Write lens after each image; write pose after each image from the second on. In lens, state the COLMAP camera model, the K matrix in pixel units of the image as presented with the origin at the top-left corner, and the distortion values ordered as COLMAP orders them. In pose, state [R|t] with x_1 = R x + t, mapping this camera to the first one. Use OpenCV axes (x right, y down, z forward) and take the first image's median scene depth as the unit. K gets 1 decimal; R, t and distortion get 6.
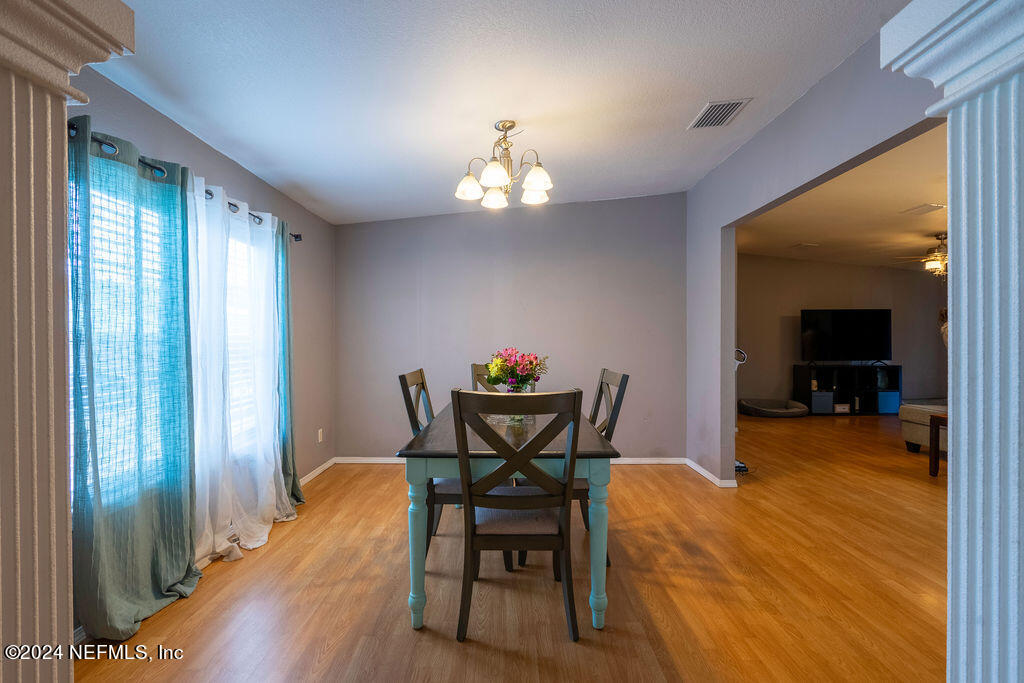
lens RADIAL K [[468.1, 0, 508.7], [0, 468.1, 341.4], [0, 0, 1]] dist [-0.002229, 0.001071]
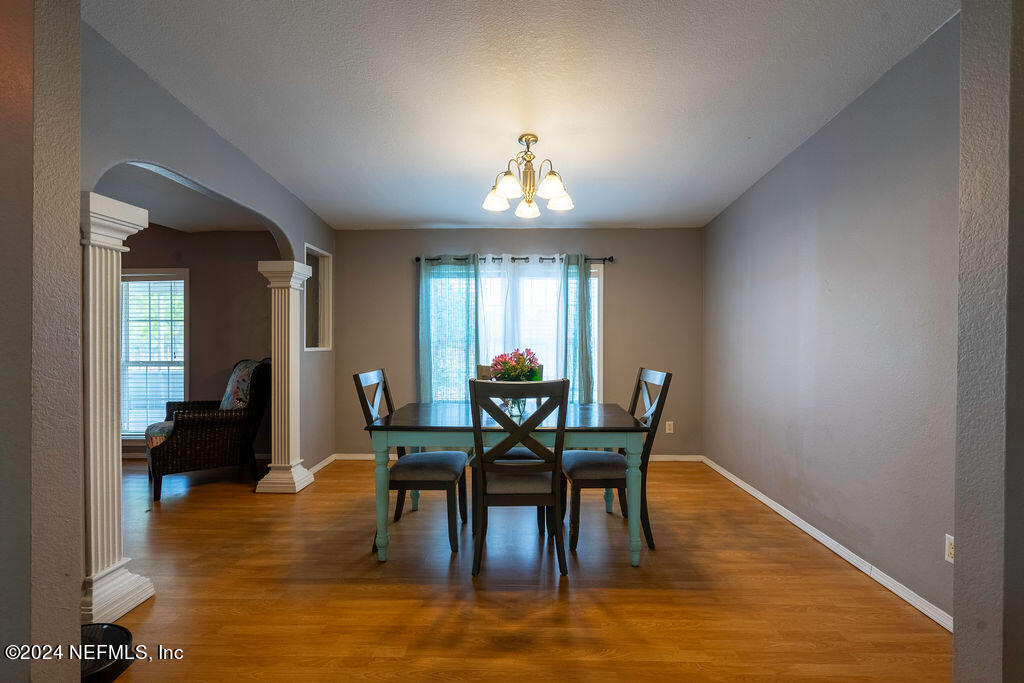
lens RADIAL K [[468.1, 0, 508.7], [0, 468.1, 341.4], [0, 0, 1]] dist [-0.002229, 0.001071]
pose [[-0.043426, 0.006213, -0.999037, 0.950127], [0.000747, 0.999981, 0.006187, -0.007363], [0.999056, -0.000478, -0.043429, 0.902634]]
